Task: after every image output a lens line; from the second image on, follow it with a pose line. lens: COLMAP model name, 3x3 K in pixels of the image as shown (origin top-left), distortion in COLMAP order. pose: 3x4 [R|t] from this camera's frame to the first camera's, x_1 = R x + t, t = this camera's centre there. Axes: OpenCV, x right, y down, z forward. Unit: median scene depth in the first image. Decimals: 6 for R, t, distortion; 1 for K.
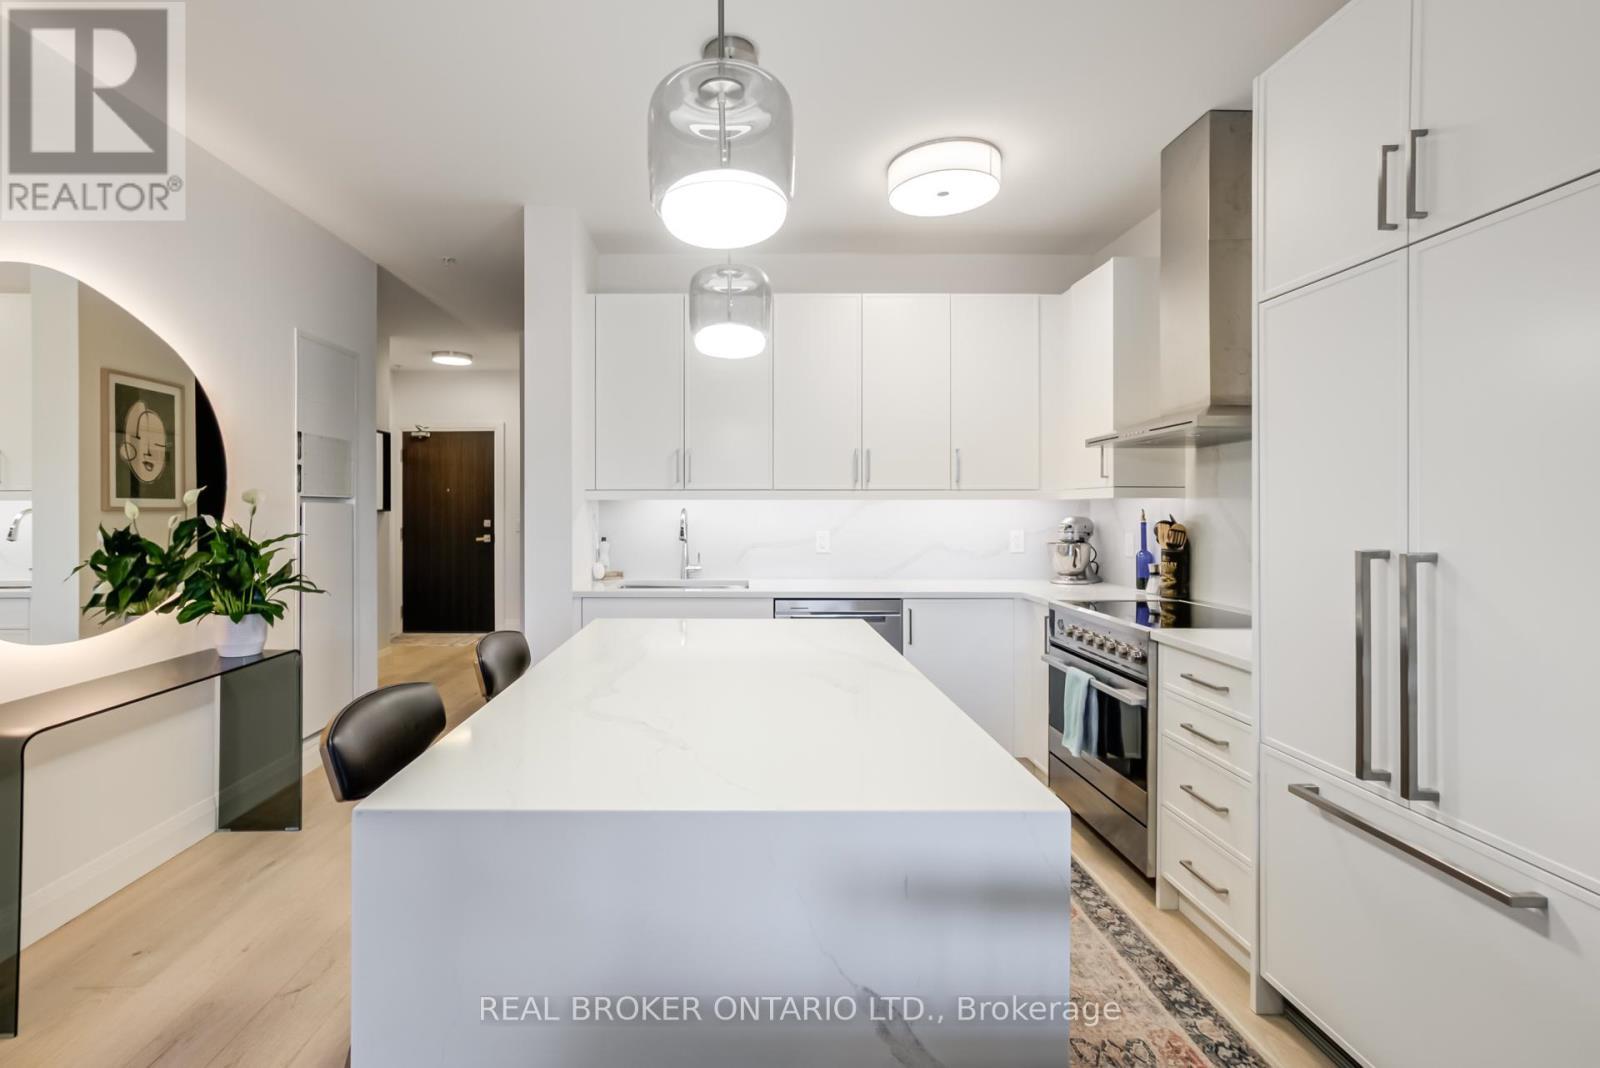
lens RADIAL K [[709.5, 0, 740.8], [0, 709.5, 507.0], [0, 0, 1]] dist [-0.024575, 0.007922]
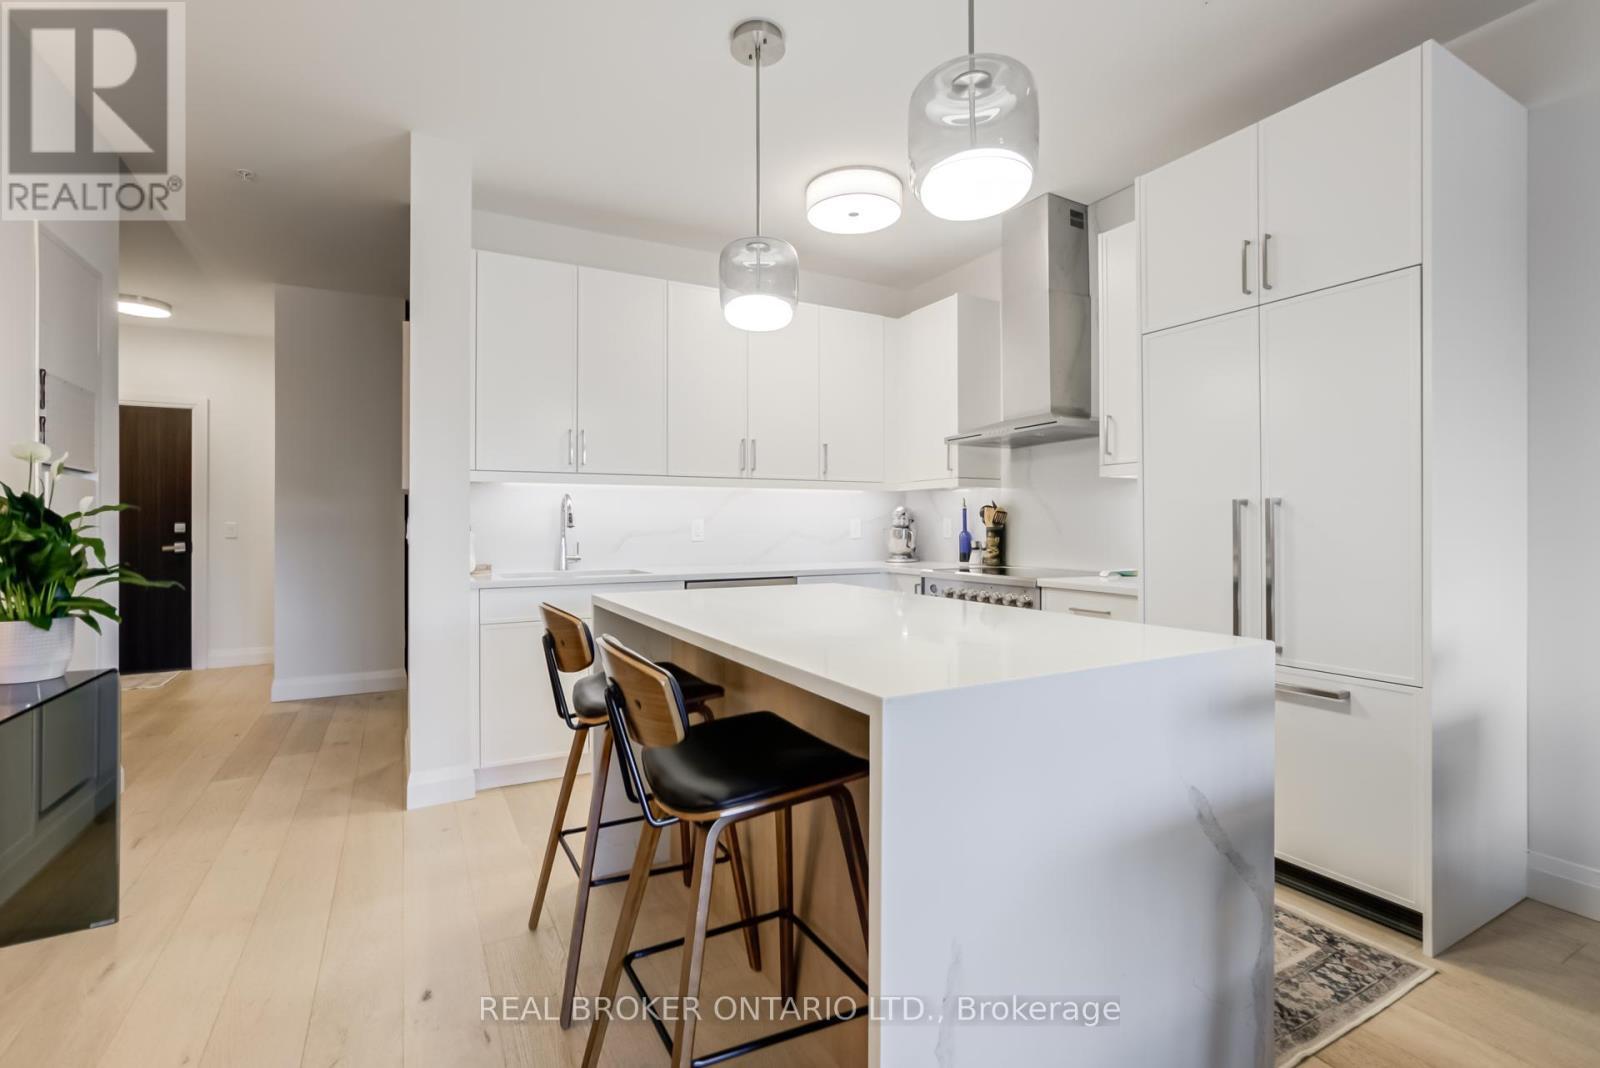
lens RADIAL K [[709.5, 0, 778.9], [0, 709.5, 517.8], [0, 0, 1]] dist [-0.024575, 0.007922]
pose [[0.881178, 0.001797, 0.472782, -0.321934], [0.003666, 0.999937, -0.010634, 0.051759], [-0.472771, 0.011104, 0.881115, 0.048899]]
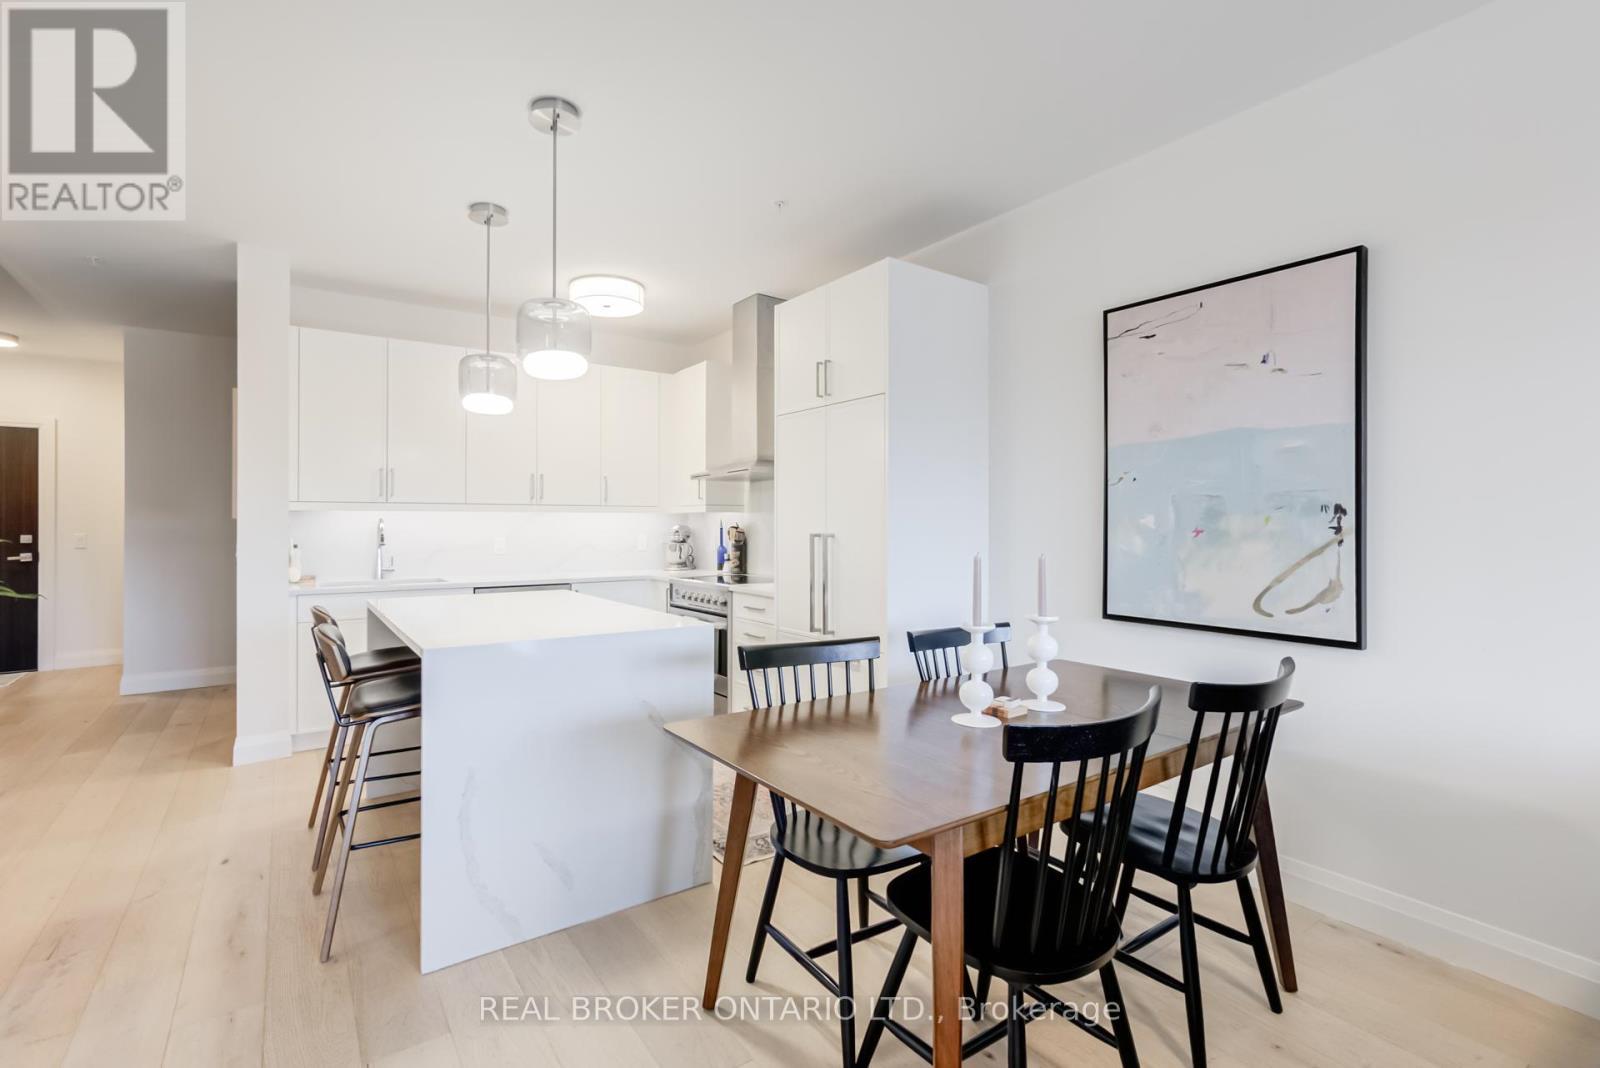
lens RADIAL K [[709.5, 0, 780.1], [0, 709.5, 519.5], [0, 0, 1]] dist [-0.024575, 0.007922]
pose [[0.814112, 0.003373, 0.580698, -0.254761], [0.000252, 0.999981, -0.006162, 0.013009], [-0.580708, 0.005163, 0.814096, -0.387367]]
